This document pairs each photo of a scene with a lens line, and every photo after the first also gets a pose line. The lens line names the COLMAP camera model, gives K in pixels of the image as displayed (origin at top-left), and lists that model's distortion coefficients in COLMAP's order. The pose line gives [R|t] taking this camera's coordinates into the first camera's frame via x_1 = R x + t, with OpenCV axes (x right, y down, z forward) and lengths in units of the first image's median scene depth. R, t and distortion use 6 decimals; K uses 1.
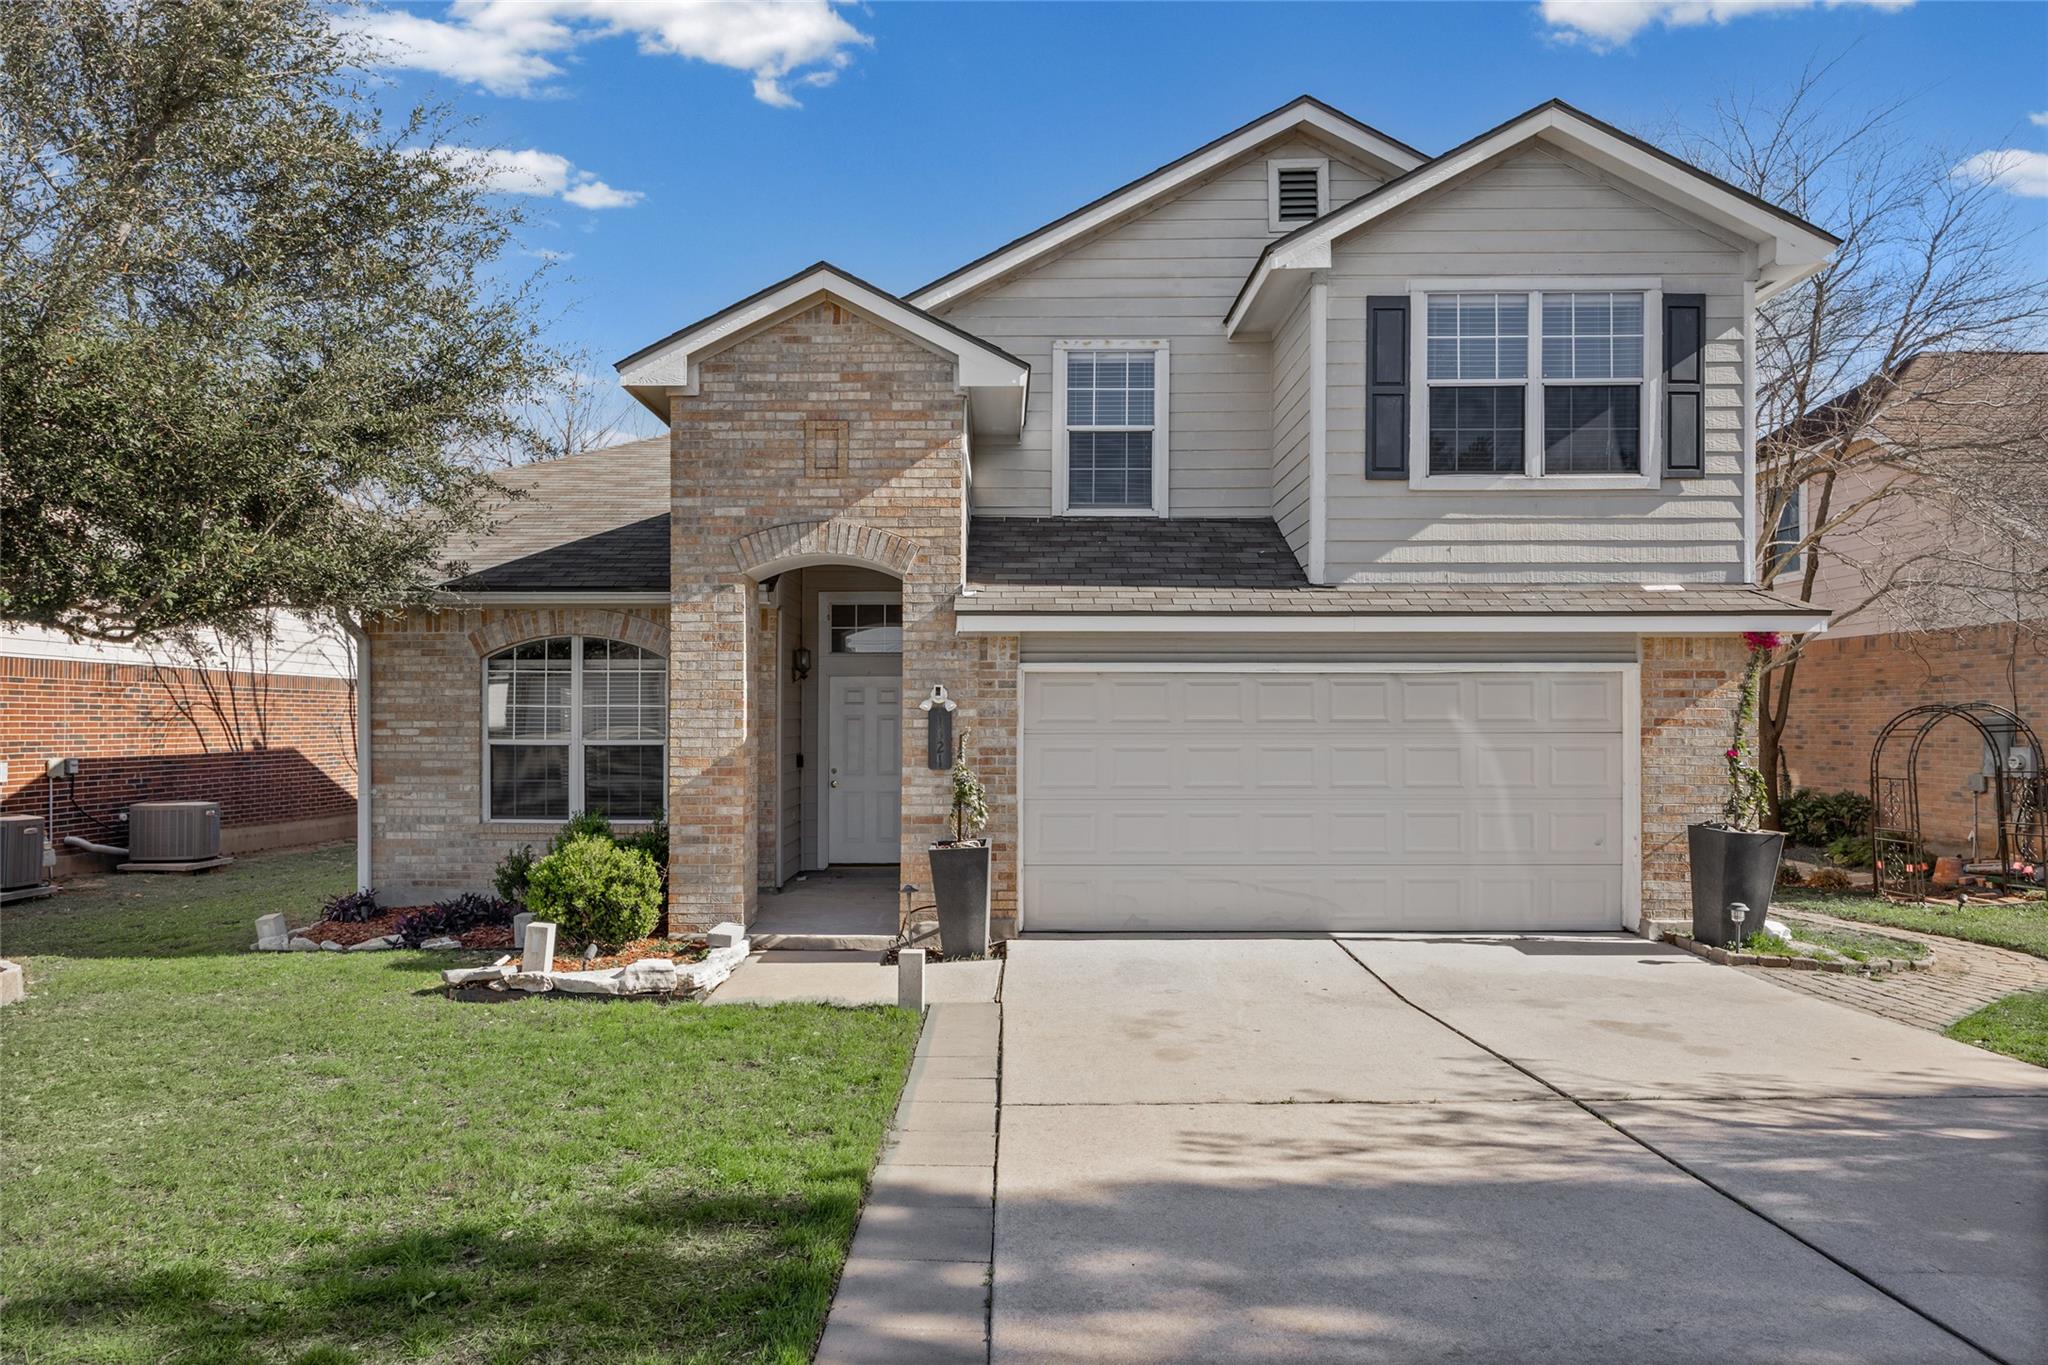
lens RADIAL K [[1224.5, 0, 1024.7], [0, 1224.5, 694.8], [0, 0, 1]] dist [-0.003529, -0.000471]
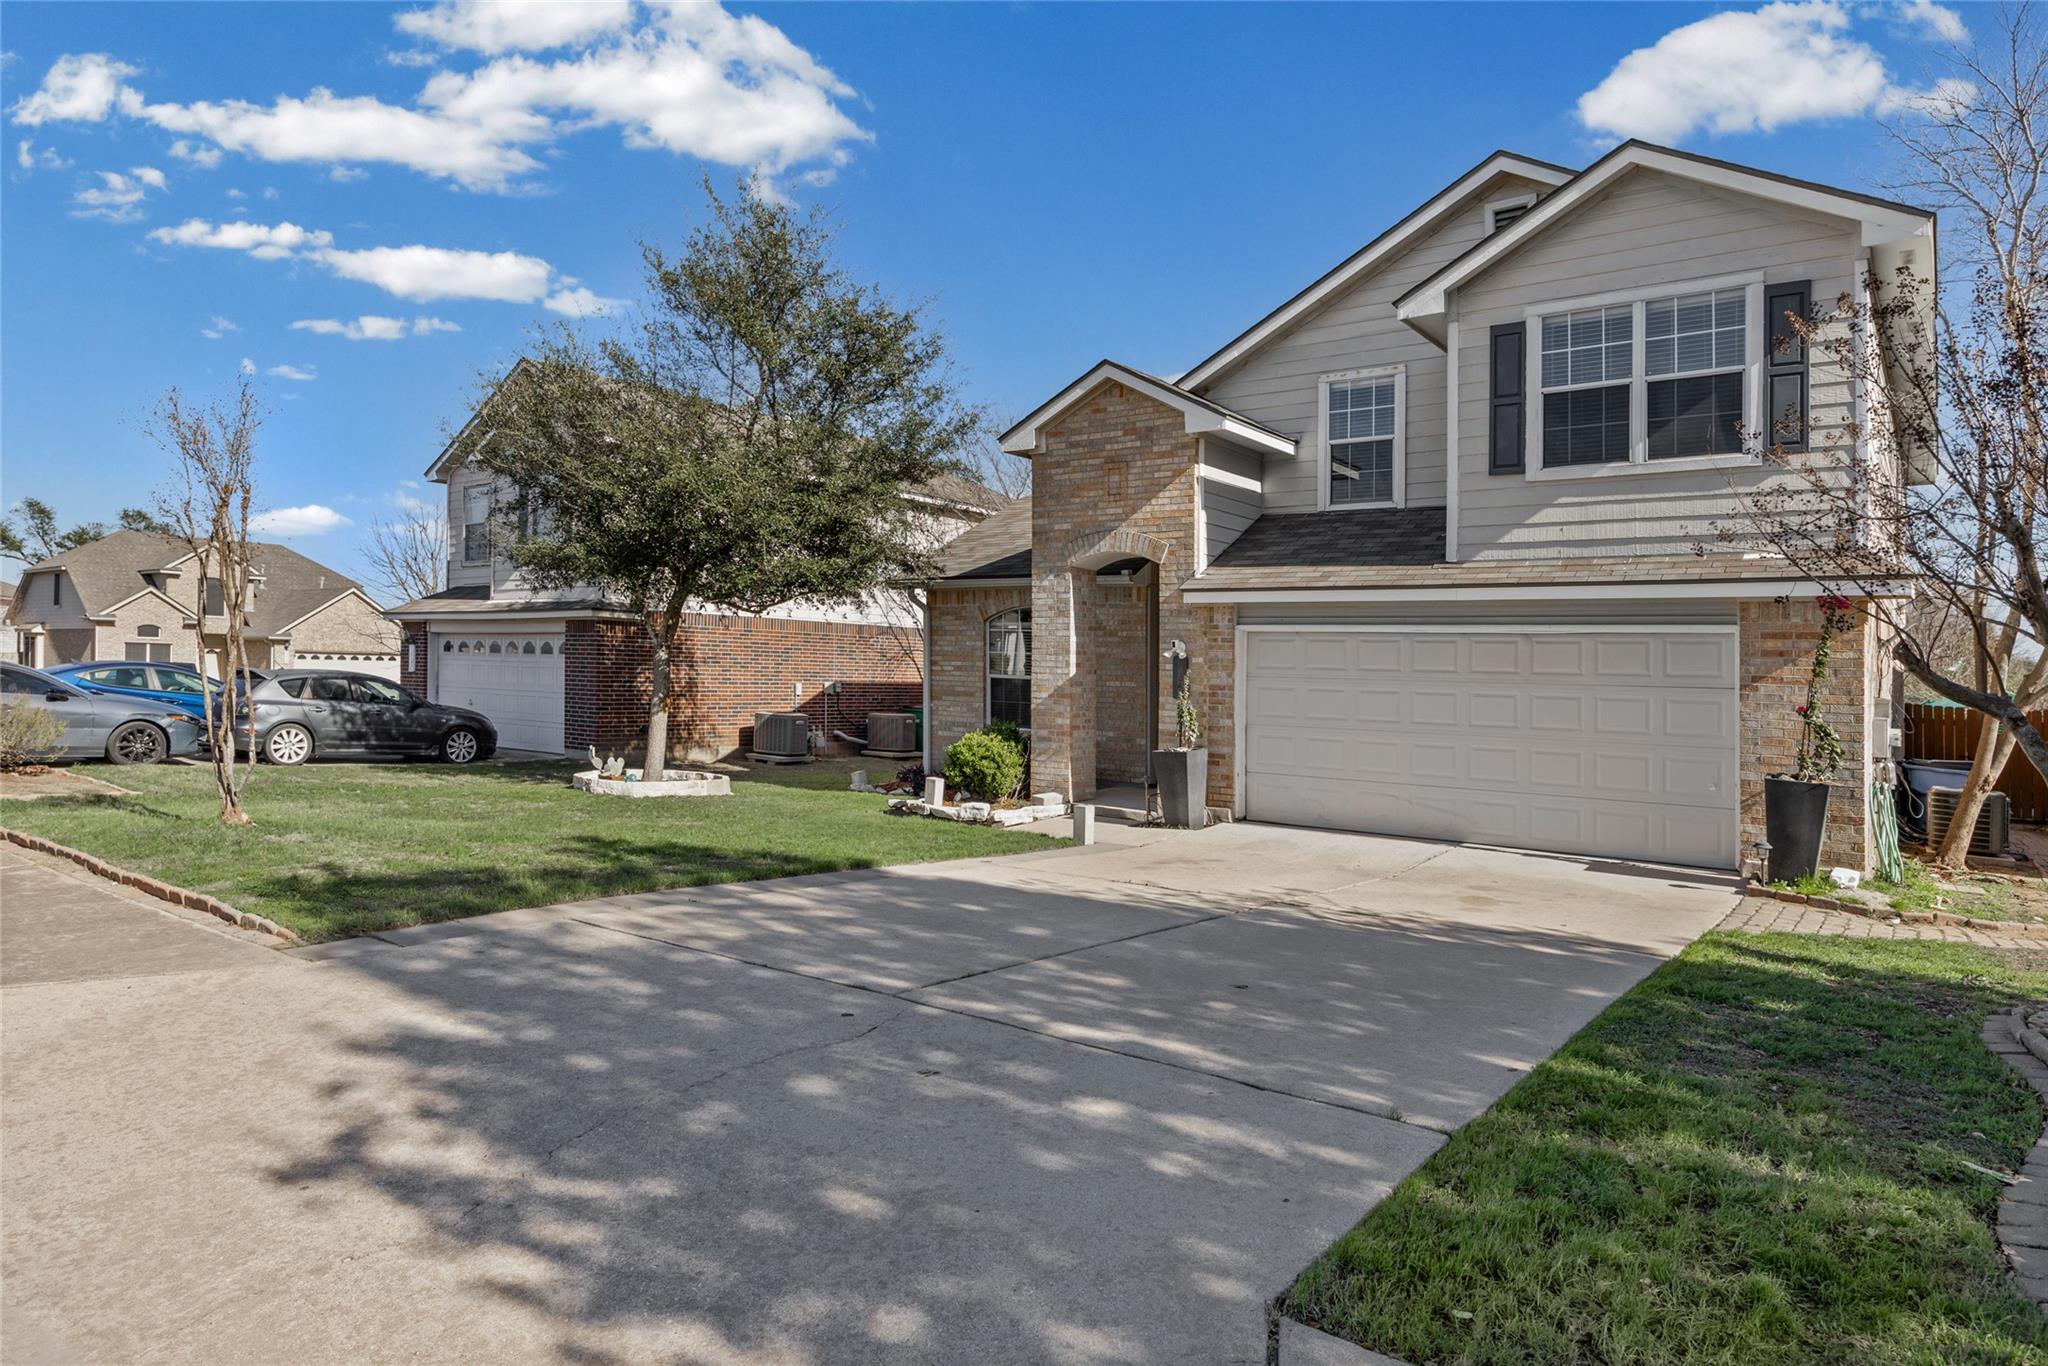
lens RADIAL K [[1224.5, 0, 1023.0], [0, 1224.5, 664.0], [0, 0, 1]] dist [-0.003529, -0.000471]
pose [[0.800781, 0.019127, -0.598652, 0.644382], [-0.014173, 0.999815, 0.012985, 0.003798], [0.598790, -0.001913, 0.800904, -0.263651]]
